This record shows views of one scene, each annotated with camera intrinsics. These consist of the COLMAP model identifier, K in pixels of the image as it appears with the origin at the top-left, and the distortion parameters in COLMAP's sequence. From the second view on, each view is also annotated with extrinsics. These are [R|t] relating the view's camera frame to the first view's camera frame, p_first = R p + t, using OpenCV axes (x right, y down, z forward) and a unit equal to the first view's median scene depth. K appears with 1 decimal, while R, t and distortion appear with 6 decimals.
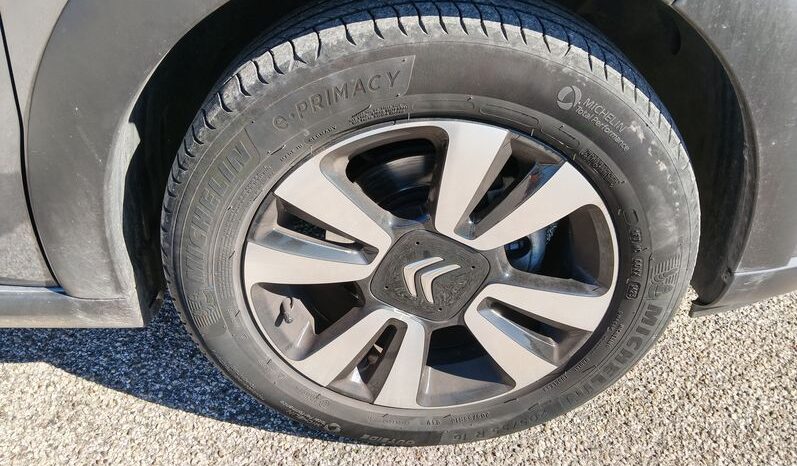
lens RADIAL K [[645.7, 0, 396.6], [0, 645.7, 242.0], [0, 0, 1]] dist [0.060853, -0.137338]
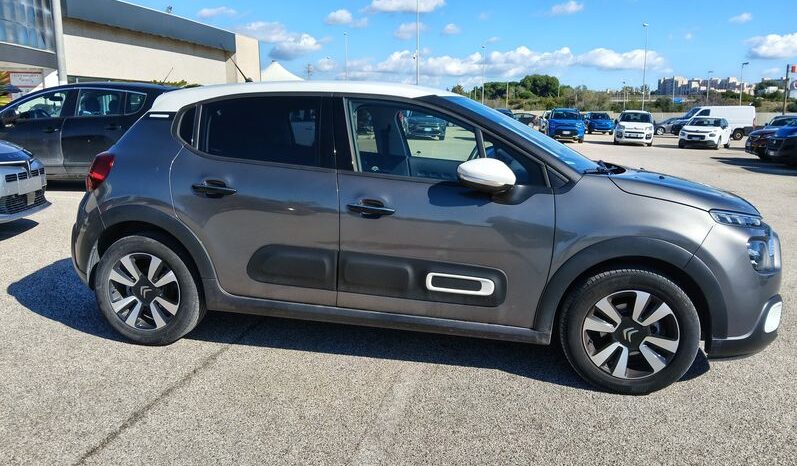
lens RADIAL K [[646.7, 0, 397.6], [0, 646.7, 244.3], [0, 0, 1]] dist [0.060213, -0.132763]
pose [[0.979736, 0.050991, -0.193692, -0.601213], [-0.131045, 0.894535, -0.427358, 1.459506], [0.151472, 0.444081, 0.883090, -2.984001]]
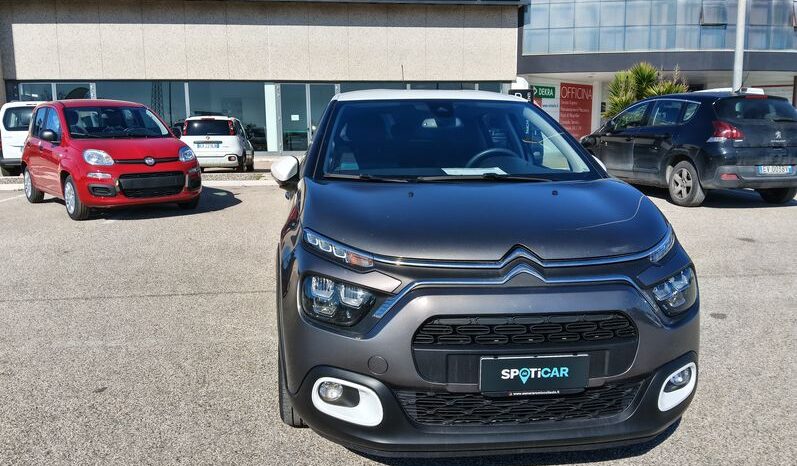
lens RADIAL K [[646.7, 0, 397.6], [0, 646.7, 244.3], [0, 0, 1]] dist [0.060213, -0.132763]
pose [[0.111919, 0.181226, -0.977052, 3.611901], [-0.601004, 0.795364, 0.078682, -1.085714], [0.791371, 0.578406, 0.197934, 0.418643]]
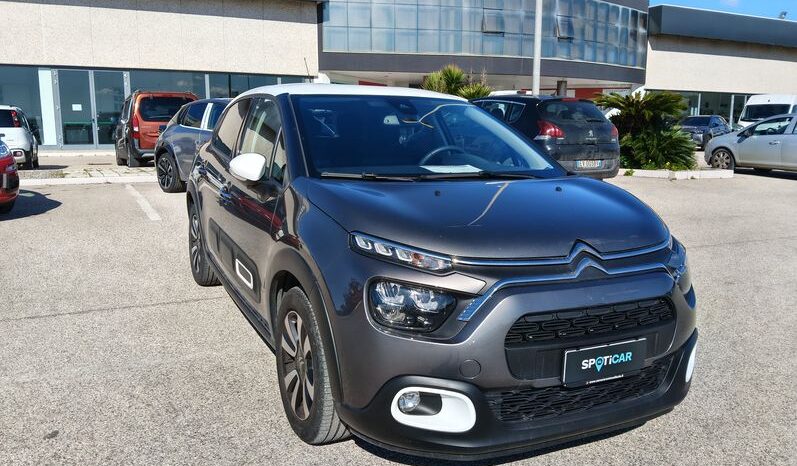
lens RADIAL K [[645.7, 0, 396.6], [0, 645.7, 242.0], [0, 0, 1]] dist [0.060853, -0.137338]
pose [[0.426710, 0.173754, -0.887541, 3.174334], [-0.560810, 0.820745, -0.108948, -0.380735], [0.709514, 0.544231, 0.447663, -0.509761]]
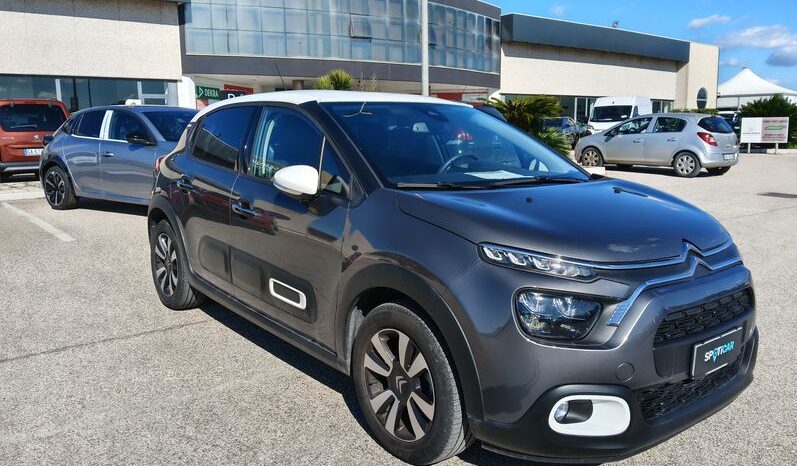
lens RADIAL K [[645.7, 0, 396.6], [0, 645.7, 242.0], [0, 0, 1]] dist [0.060853, -0.137338]
pose [[0.618367, 0.140159, -0.773290, 2.464245], [-0.477771, 0.848302, -0.228297, 0.205677], [0.623986, 0.510627, 0.591525, -1.301443]]
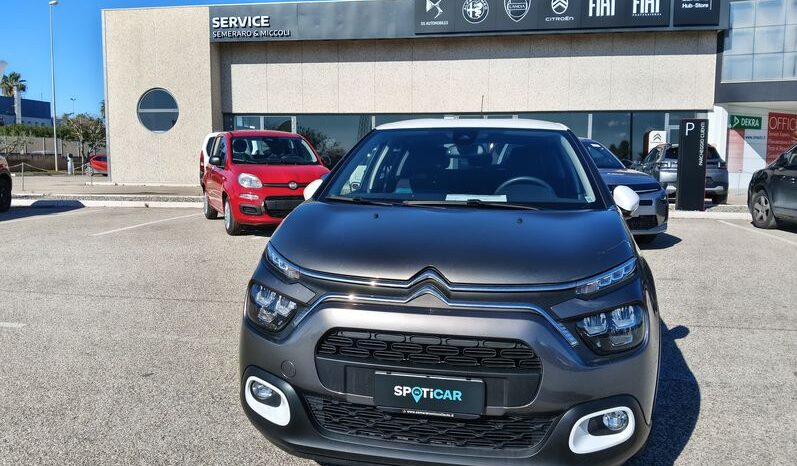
lens RADIAL K [[646.7, 0, 397.6], [0, 646.7, 244.3], [0, 0, 1]] dist [0.060213, -0.132763]
pose [[-0.189173, 0.133416, -0.972838, 3.740442], [-0.602570, 0.766484, 0.222289, -1.813630], [0.775321, 0.628254, -0.064606, 1.410219]]
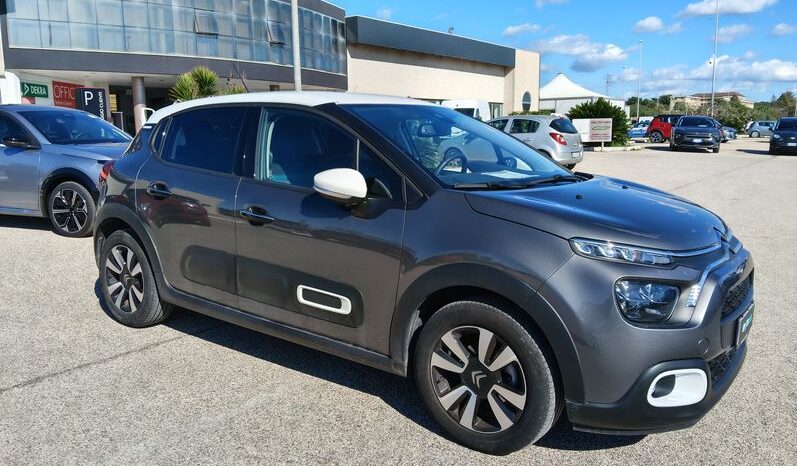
lens RADIAL K [[645.7, 0, 396.6], [0, 645.7, 242.0], [0, 0, 1]] dist [0.060853, -0.137338]
pose [[0.795430, 0.108573, -0.596241, 1.646754], [-0.369153, 0.867049, -0.334591, 0.726052], [0.480643, 0.486248, 0.729757, -2.003152]]
